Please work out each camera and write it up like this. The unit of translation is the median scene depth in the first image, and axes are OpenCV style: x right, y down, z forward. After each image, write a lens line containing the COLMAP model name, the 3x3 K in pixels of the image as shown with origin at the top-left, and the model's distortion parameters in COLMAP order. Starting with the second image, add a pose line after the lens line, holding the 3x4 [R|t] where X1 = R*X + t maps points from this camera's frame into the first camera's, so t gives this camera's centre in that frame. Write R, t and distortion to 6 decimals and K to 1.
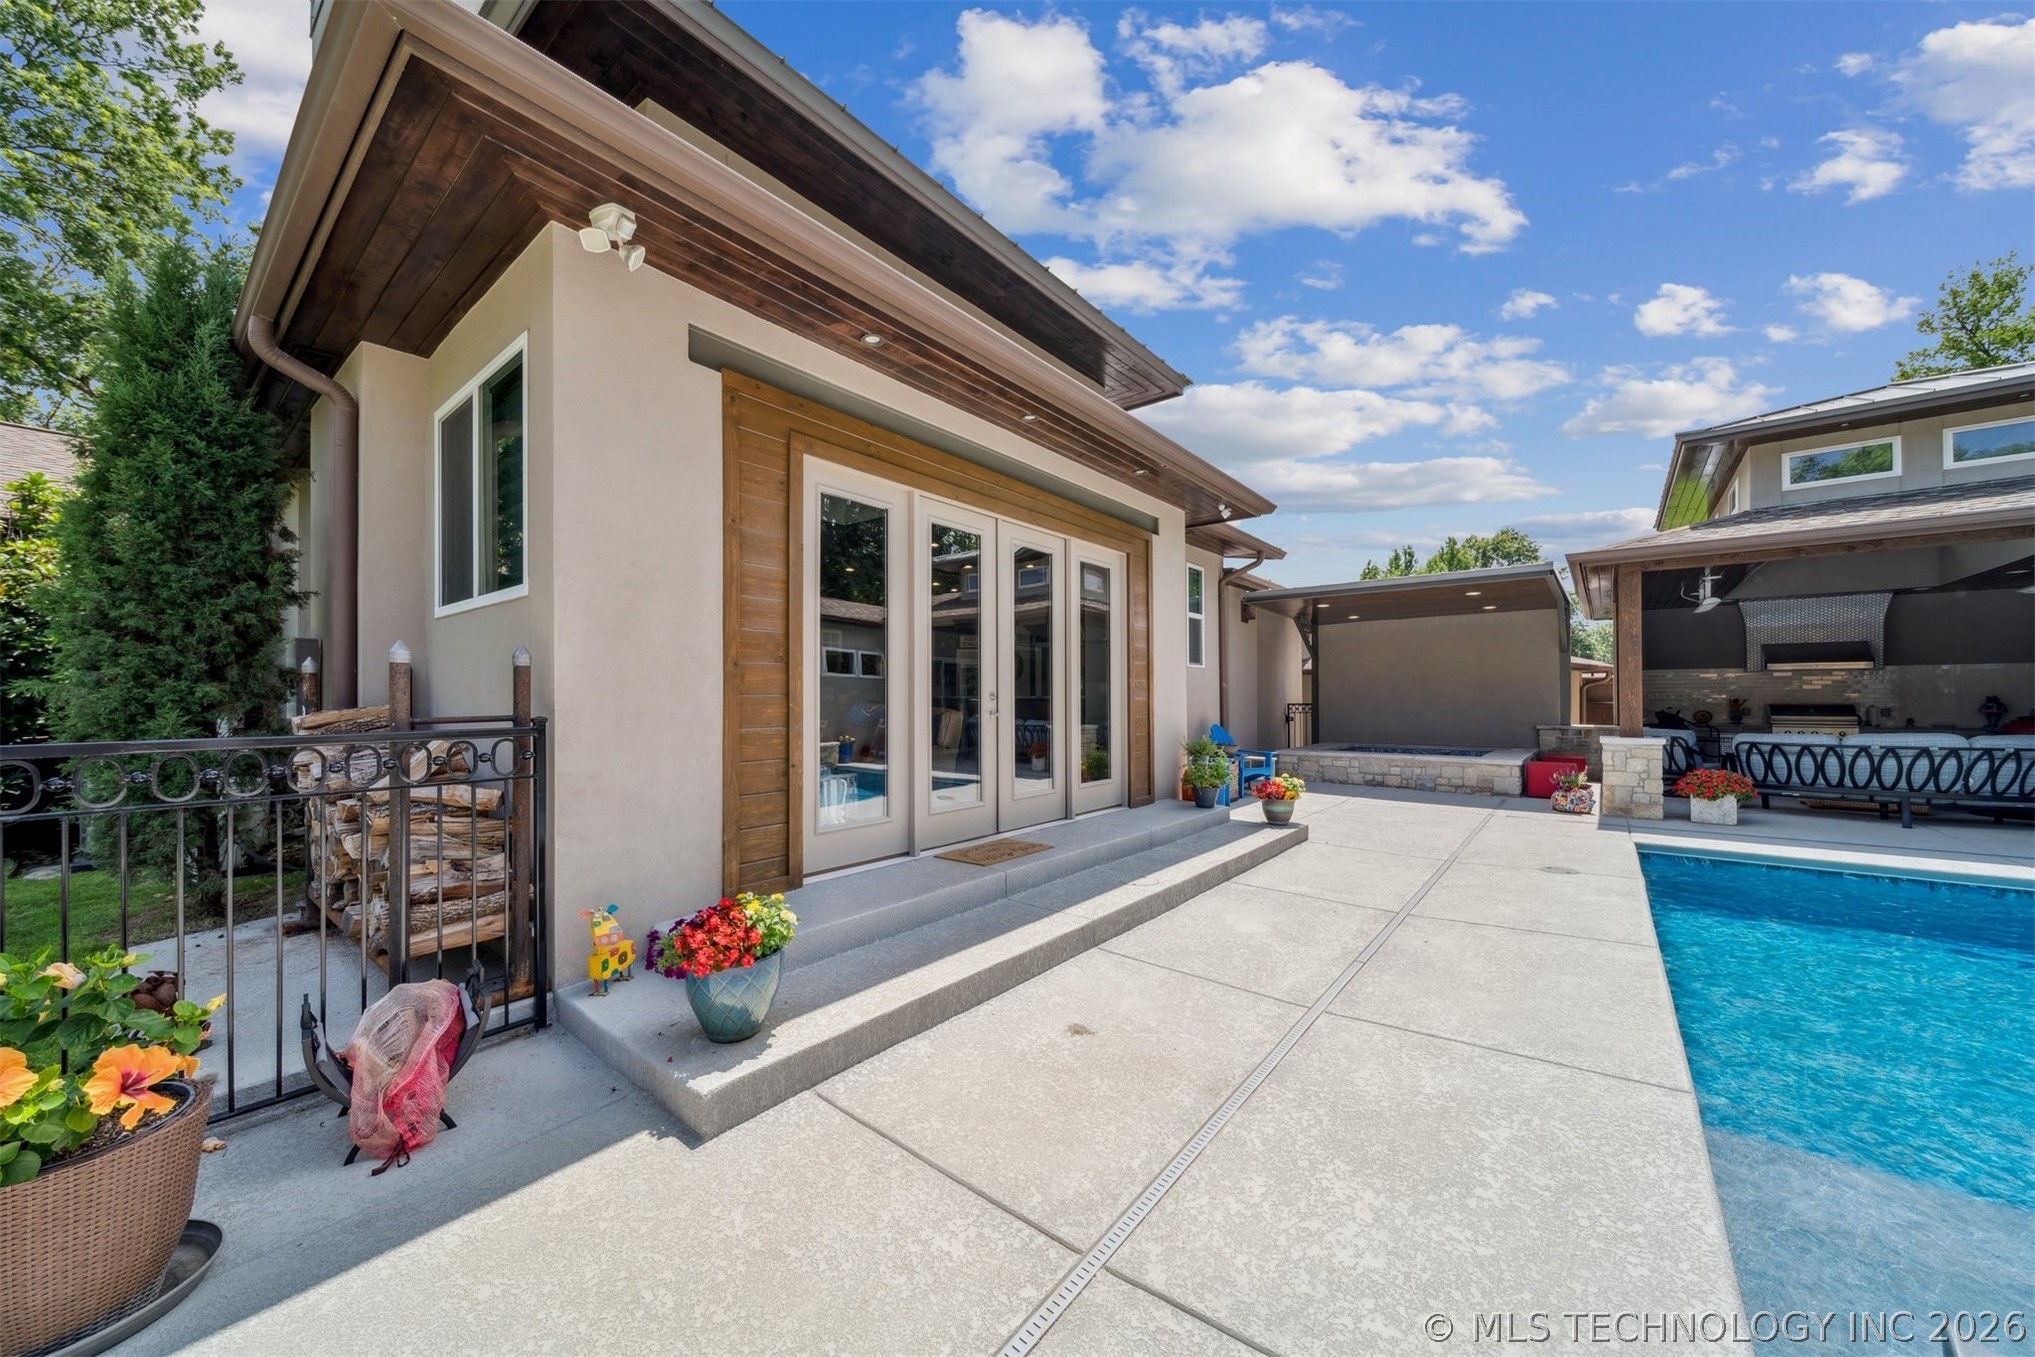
lens RADIAL K [[723.5, 0, 1012.8], [0, 723.5, 692.7], [0, 0, 1]] dist [0.002274, 0.000101]
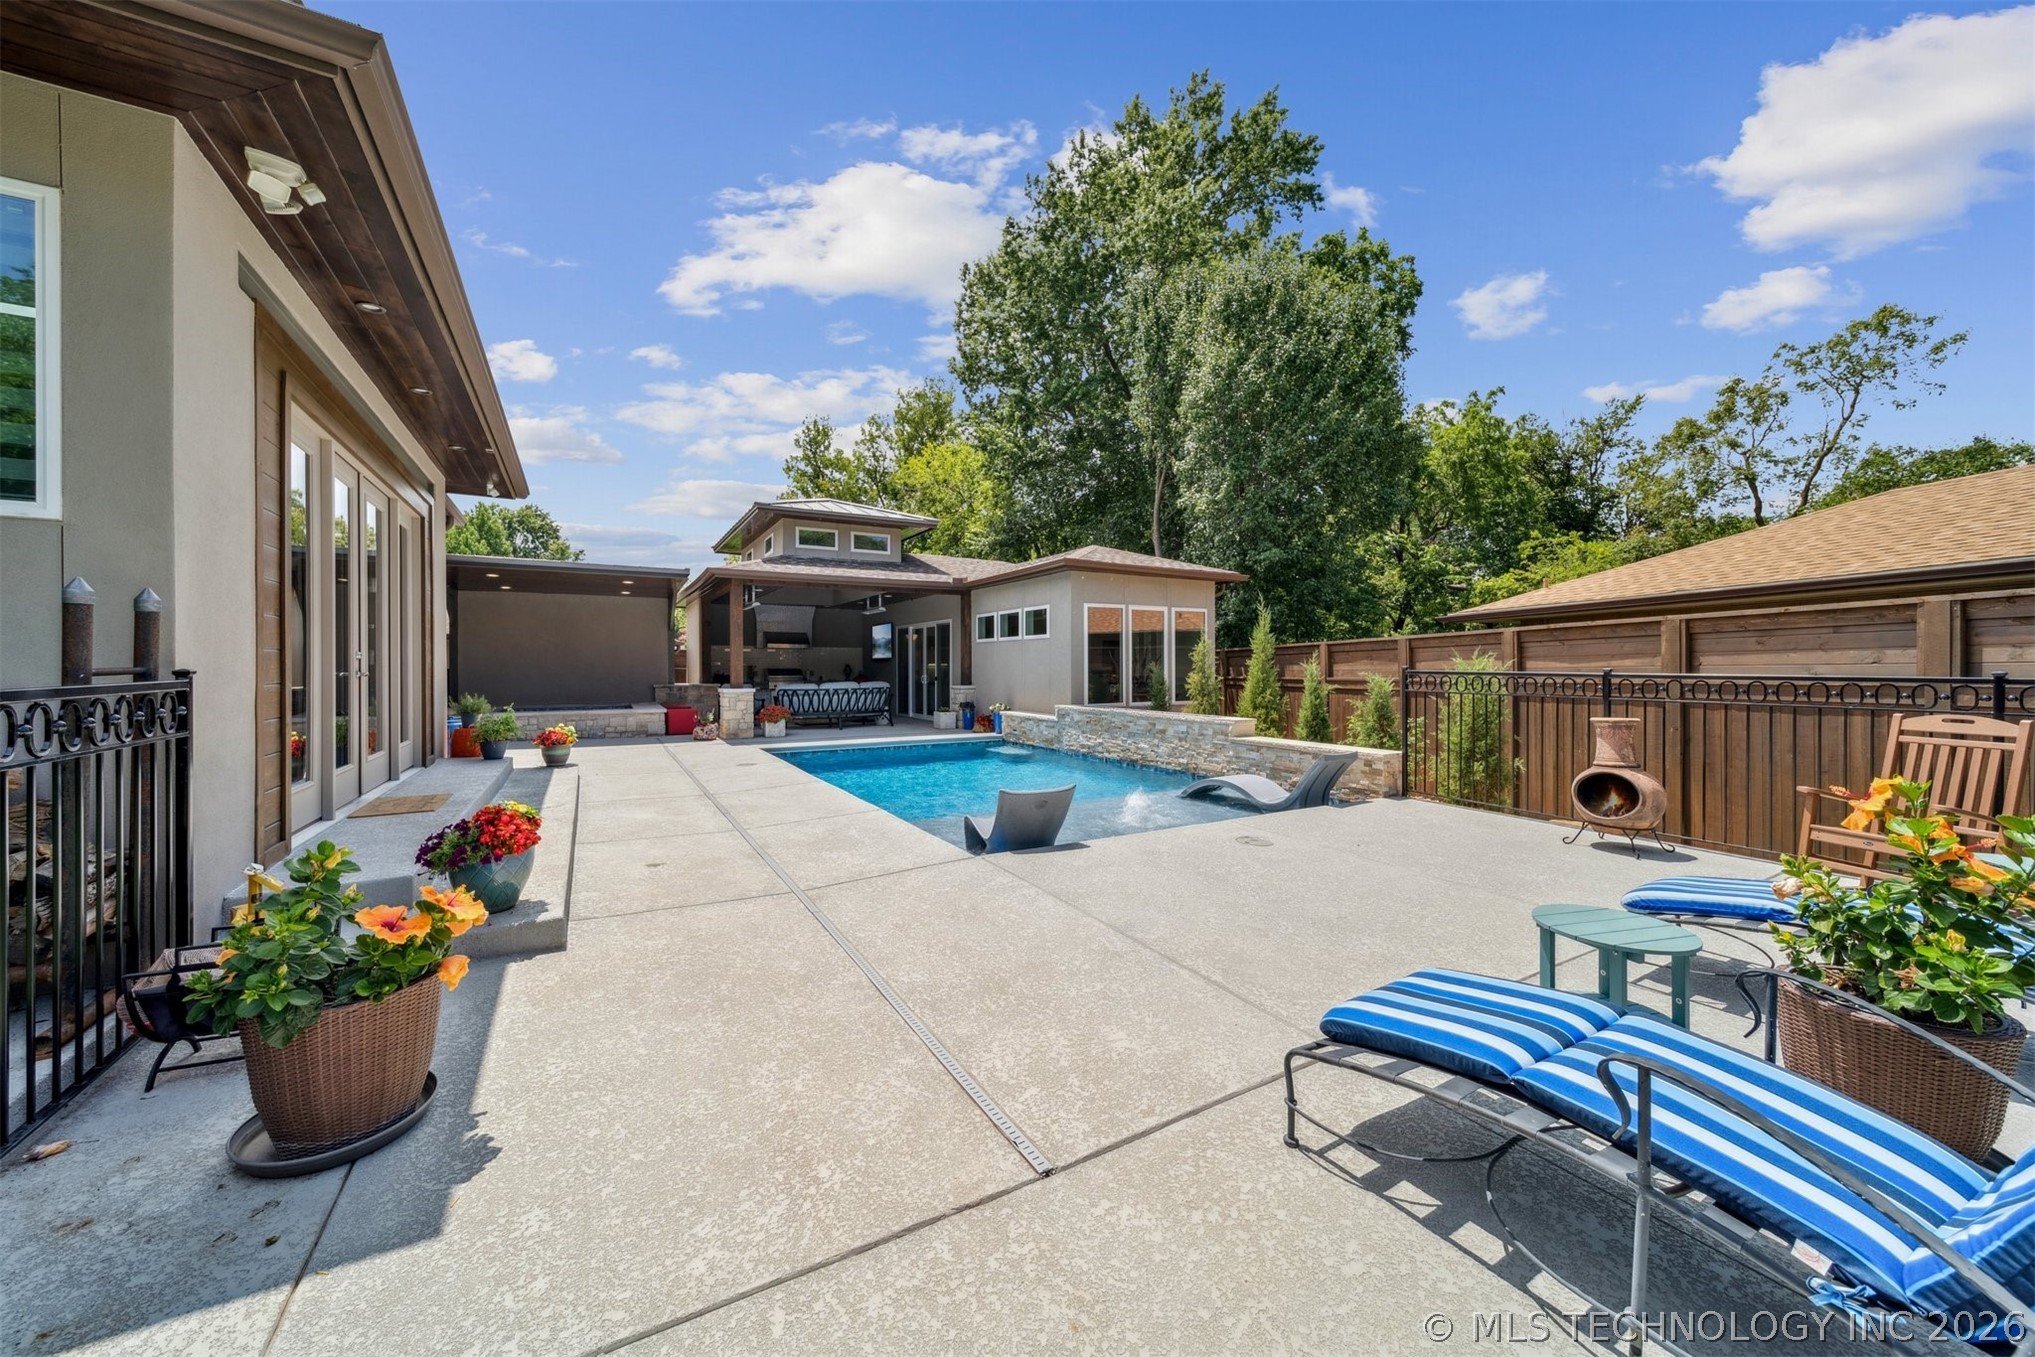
lens RADIAL K [[723.5, 0, 1009.3], [0, 723.5, 667.3], [0, 0, 1]] dist [0.002274, 0.000101]
pose [[0.346374, 0.001080, 0.938096, -0.410132], [-0.008245, 0.999964, 0.001894, 0.006686], [-0.938060, -0.008391, 0.346370, -0.105950]]
